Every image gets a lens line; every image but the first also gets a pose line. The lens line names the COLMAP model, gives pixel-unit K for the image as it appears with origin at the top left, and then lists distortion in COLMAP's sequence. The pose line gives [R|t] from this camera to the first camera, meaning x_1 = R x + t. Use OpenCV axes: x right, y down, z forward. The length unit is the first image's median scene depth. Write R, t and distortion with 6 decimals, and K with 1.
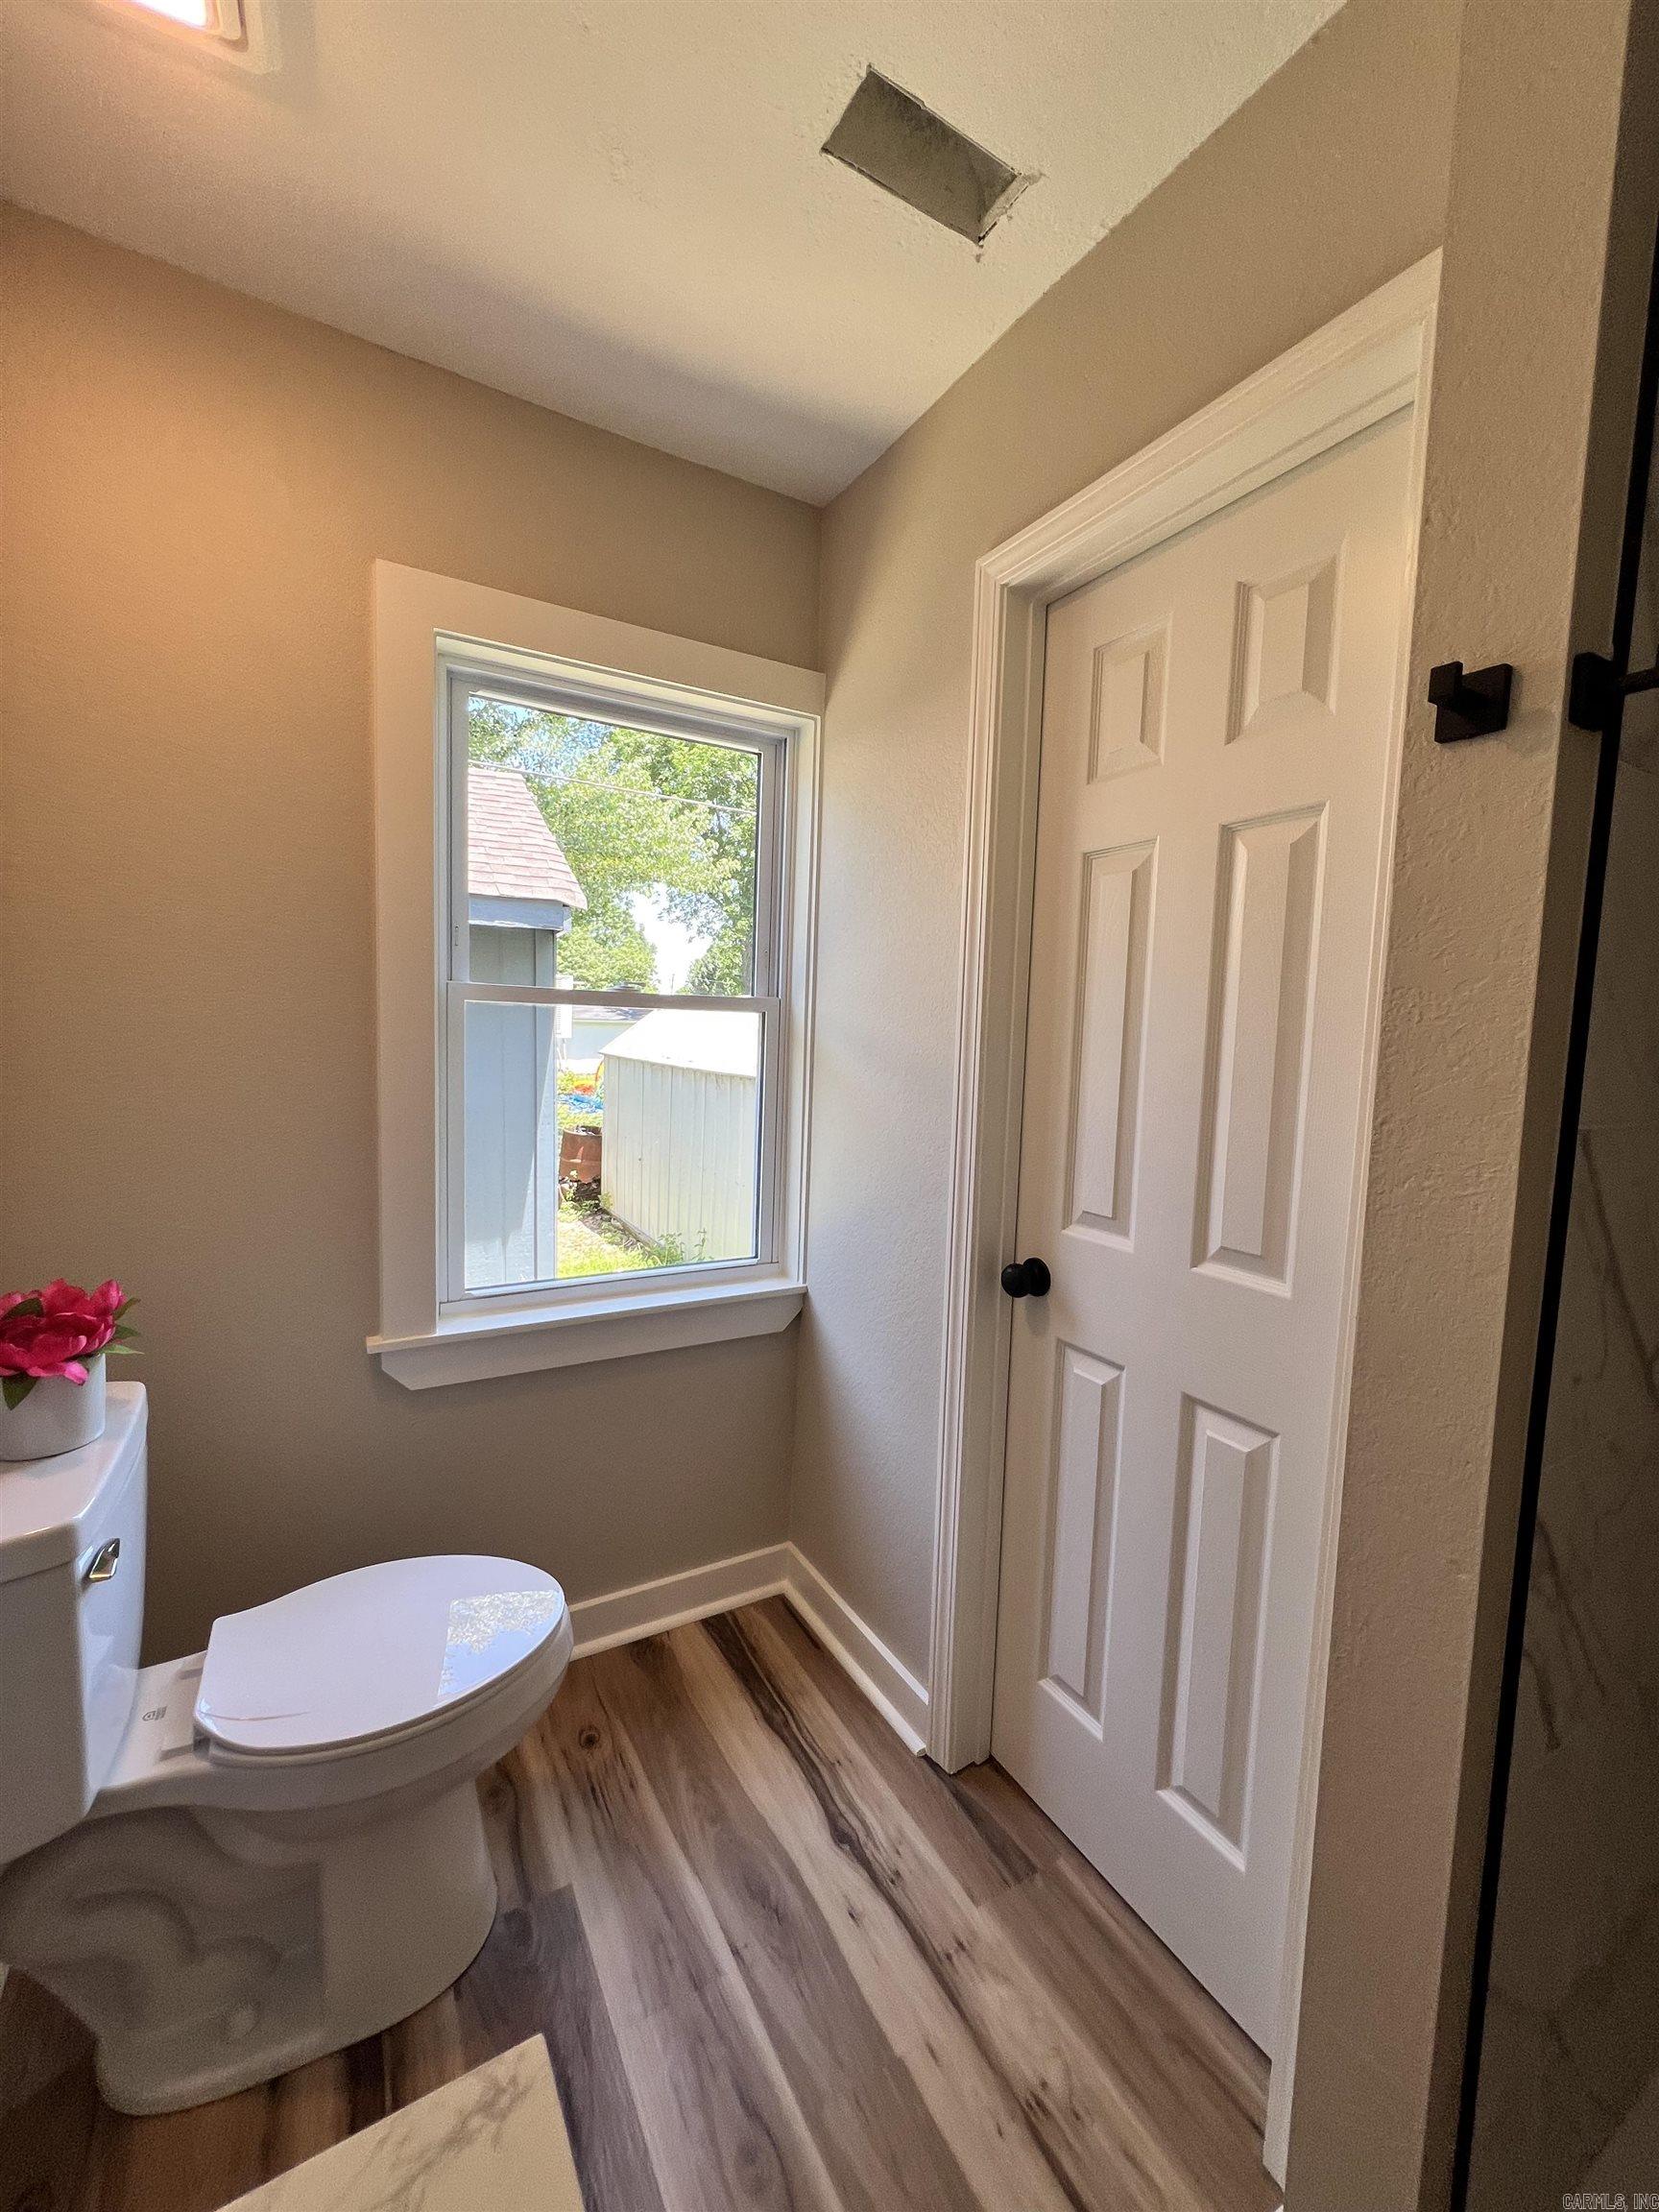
lens RADIAL K [[883.7, 0, 831.3], [0, 883.7, 1102.0], [0, 0, 1]] dist [-0.002420, 0.000965]
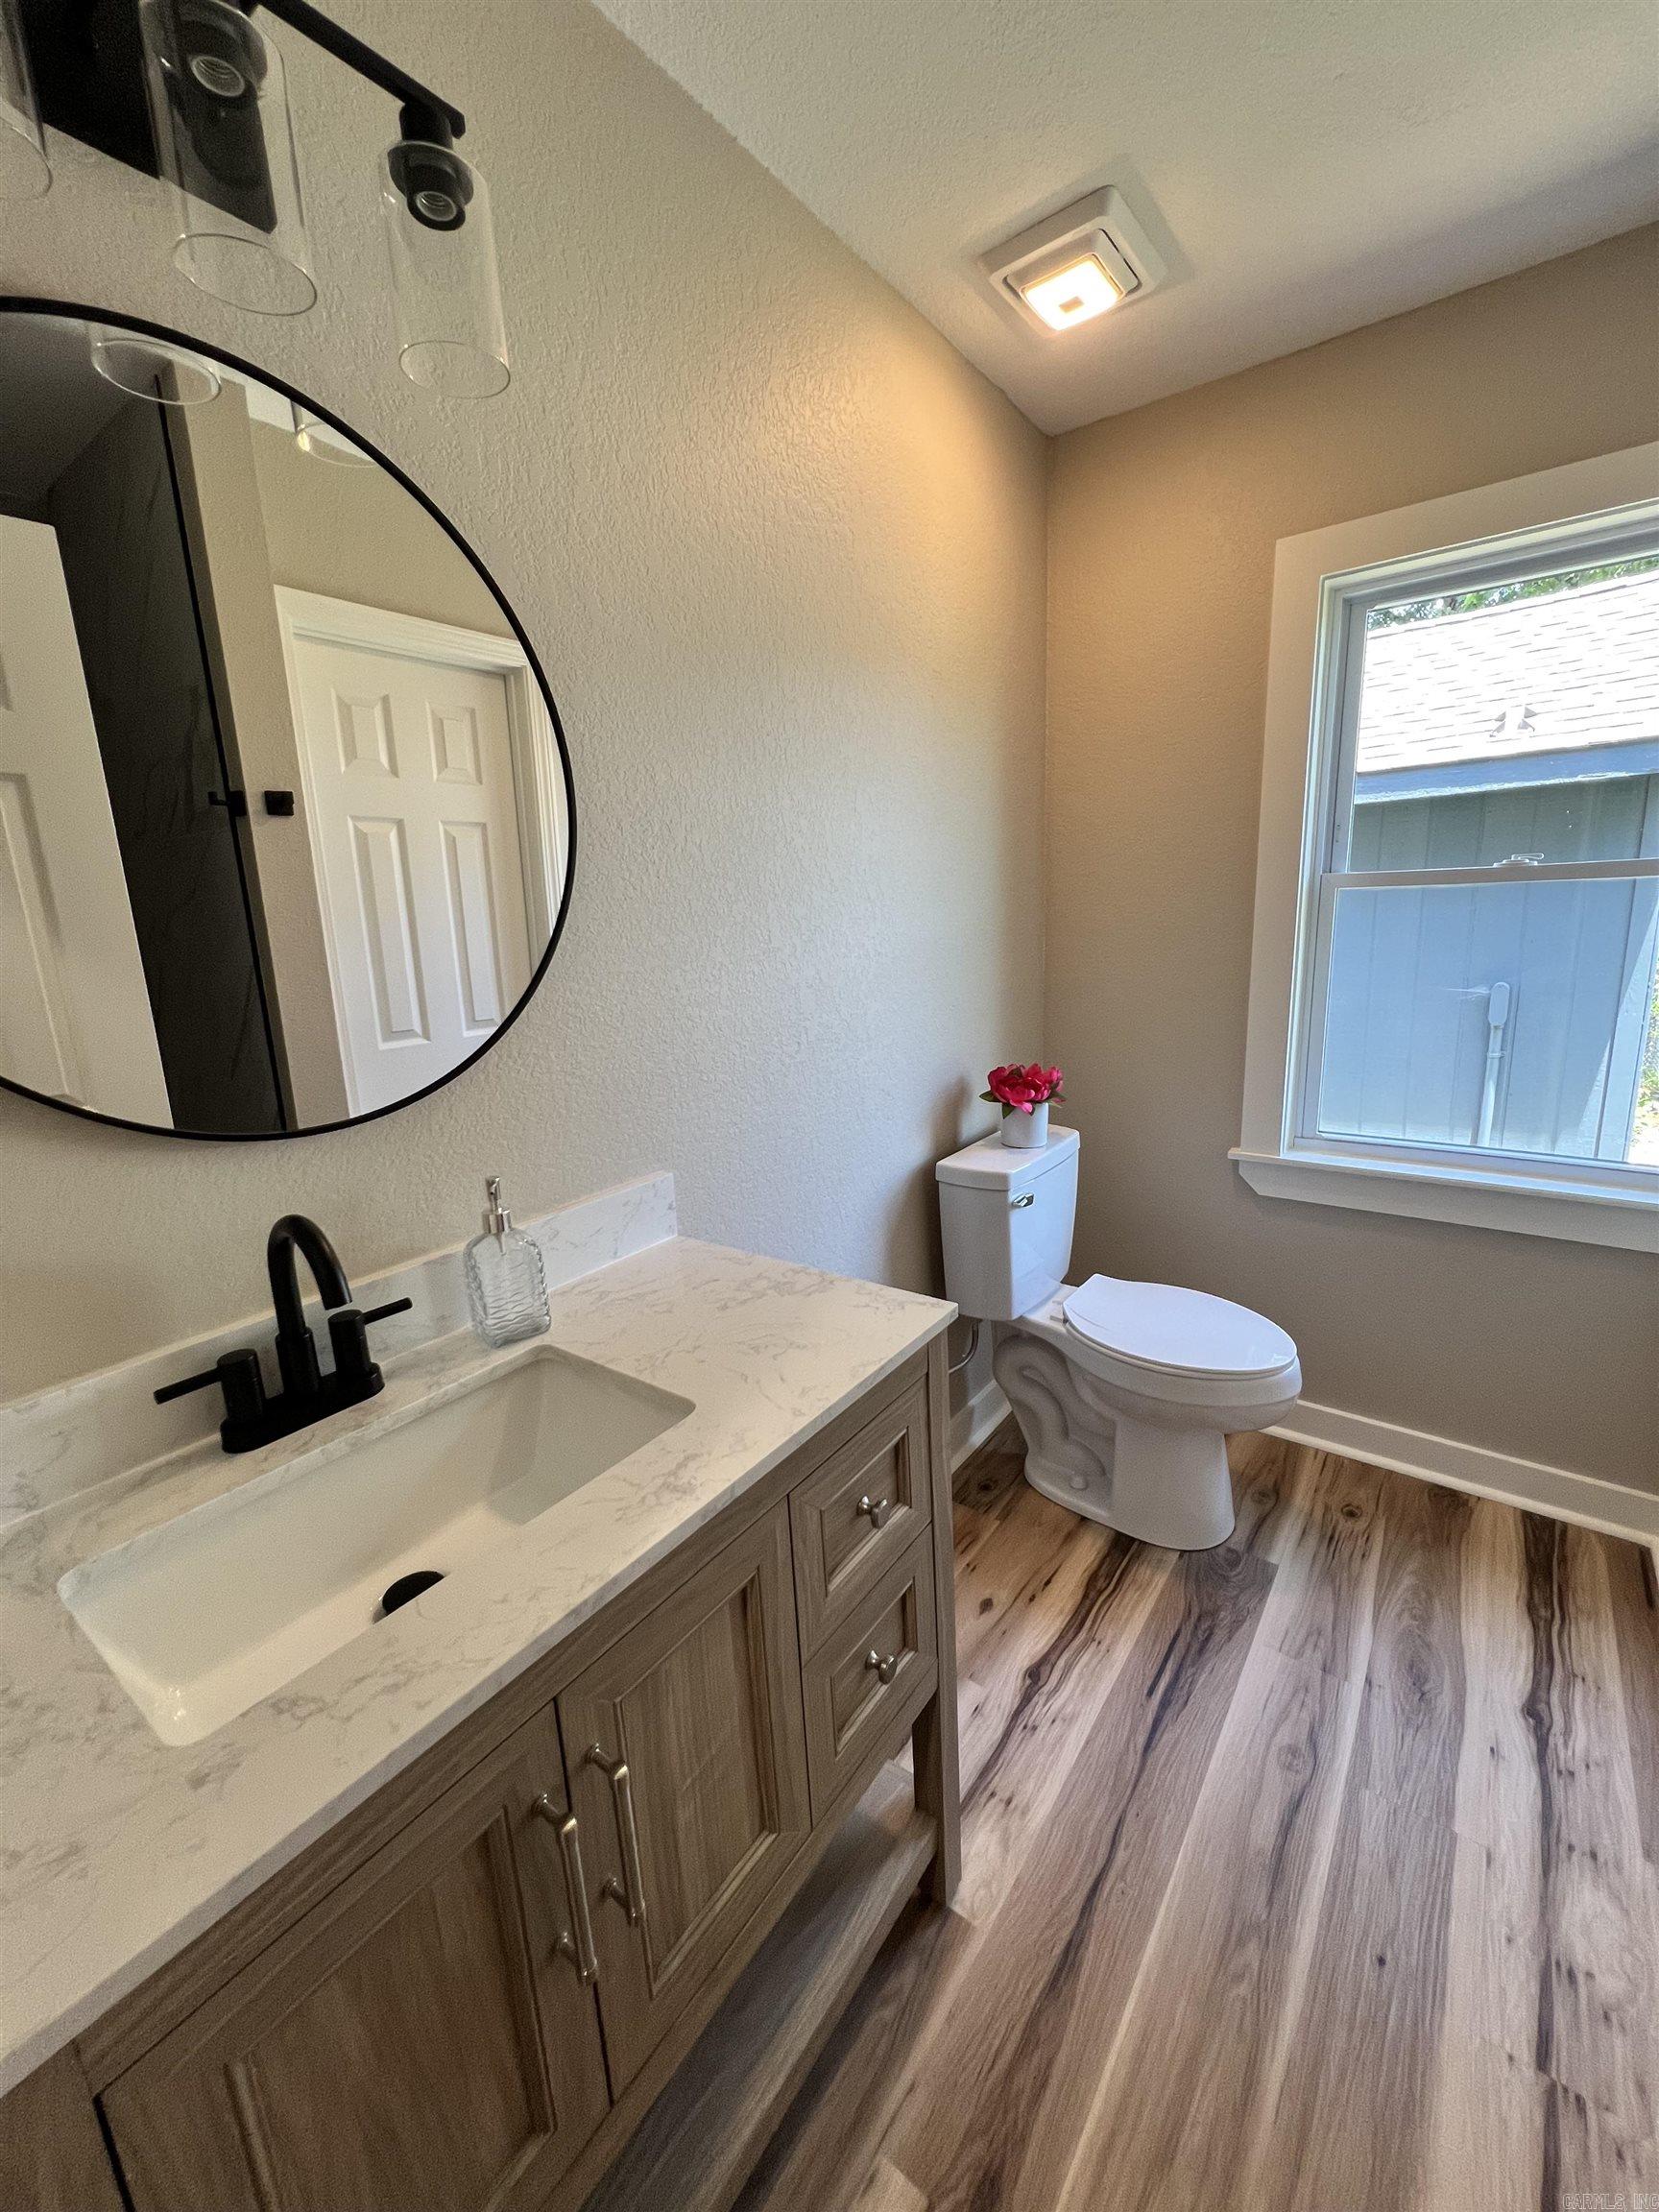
lens RADIAL K [[883.7, 0, 831.3], [0, 883.7, 1102.0], [0, 0, 1]] dist [-0.002420, 0.000965]
pose [[0.393209, 0.155461, -0.906211, 0.539581], [-0.025492, 0.987067, 0.158271, -0.004039], [0.919096, -0.039132, 0.392086, -0.122202]]
